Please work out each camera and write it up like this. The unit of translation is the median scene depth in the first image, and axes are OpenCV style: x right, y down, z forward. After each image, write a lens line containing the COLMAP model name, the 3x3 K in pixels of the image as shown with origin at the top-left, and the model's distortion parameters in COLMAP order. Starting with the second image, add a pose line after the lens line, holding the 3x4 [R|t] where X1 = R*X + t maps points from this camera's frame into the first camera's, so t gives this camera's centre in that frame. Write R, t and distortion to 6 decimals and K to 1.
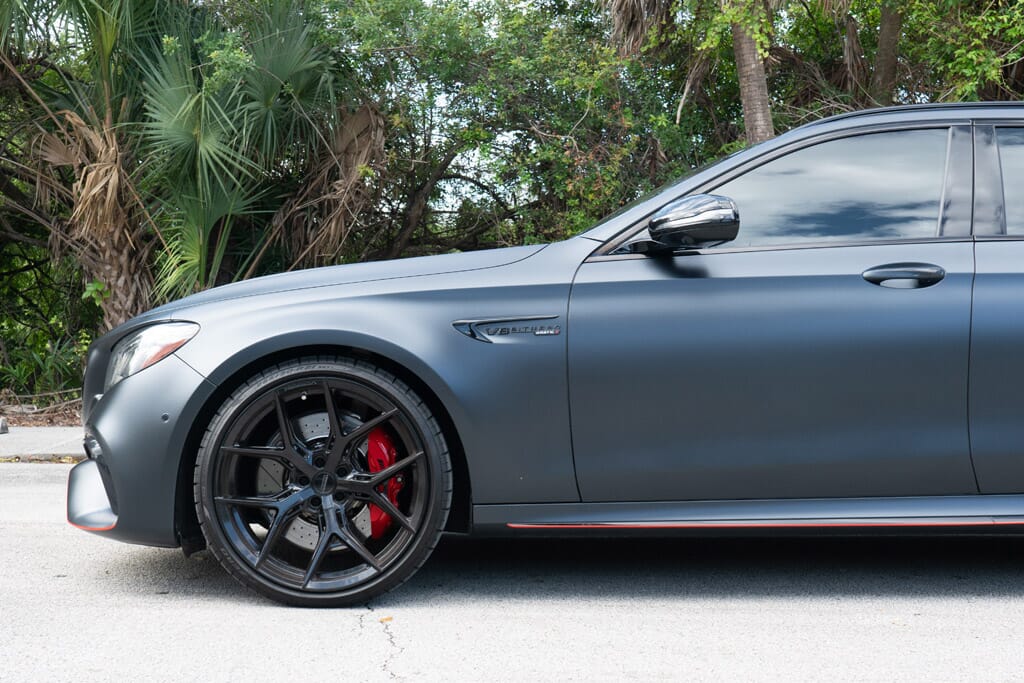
lens RADIAL K [[1323.6, 0, 512.0], [0, 1323.6, 341.5], [0, 0, 1]] dist [-0.003033, 0.014648]
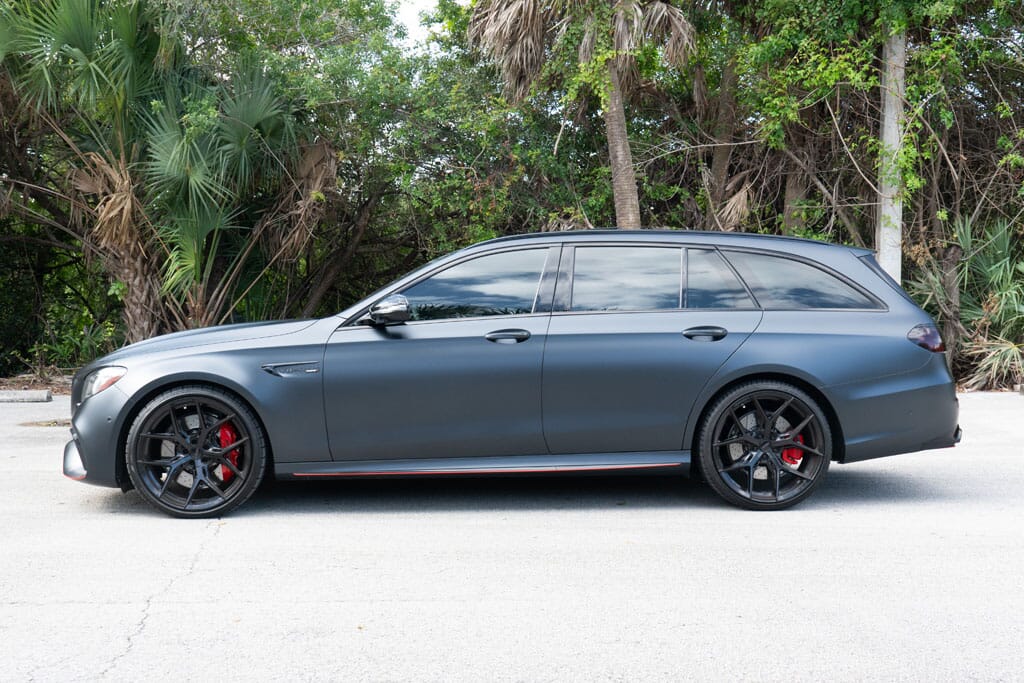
lens RADIAL K [[1262.3, 0, 512.0], [0, 1262.3, 341.5], [0, 0, 1]] dist [-0.002078, -0.004578]
pose [[0.999389, -0.012222, -0.032736, 0.125017], [0.013838, 0.998674, 0.049588, -0.045338], [0.032087, -0.050011, 0.998233, -0.258658]]
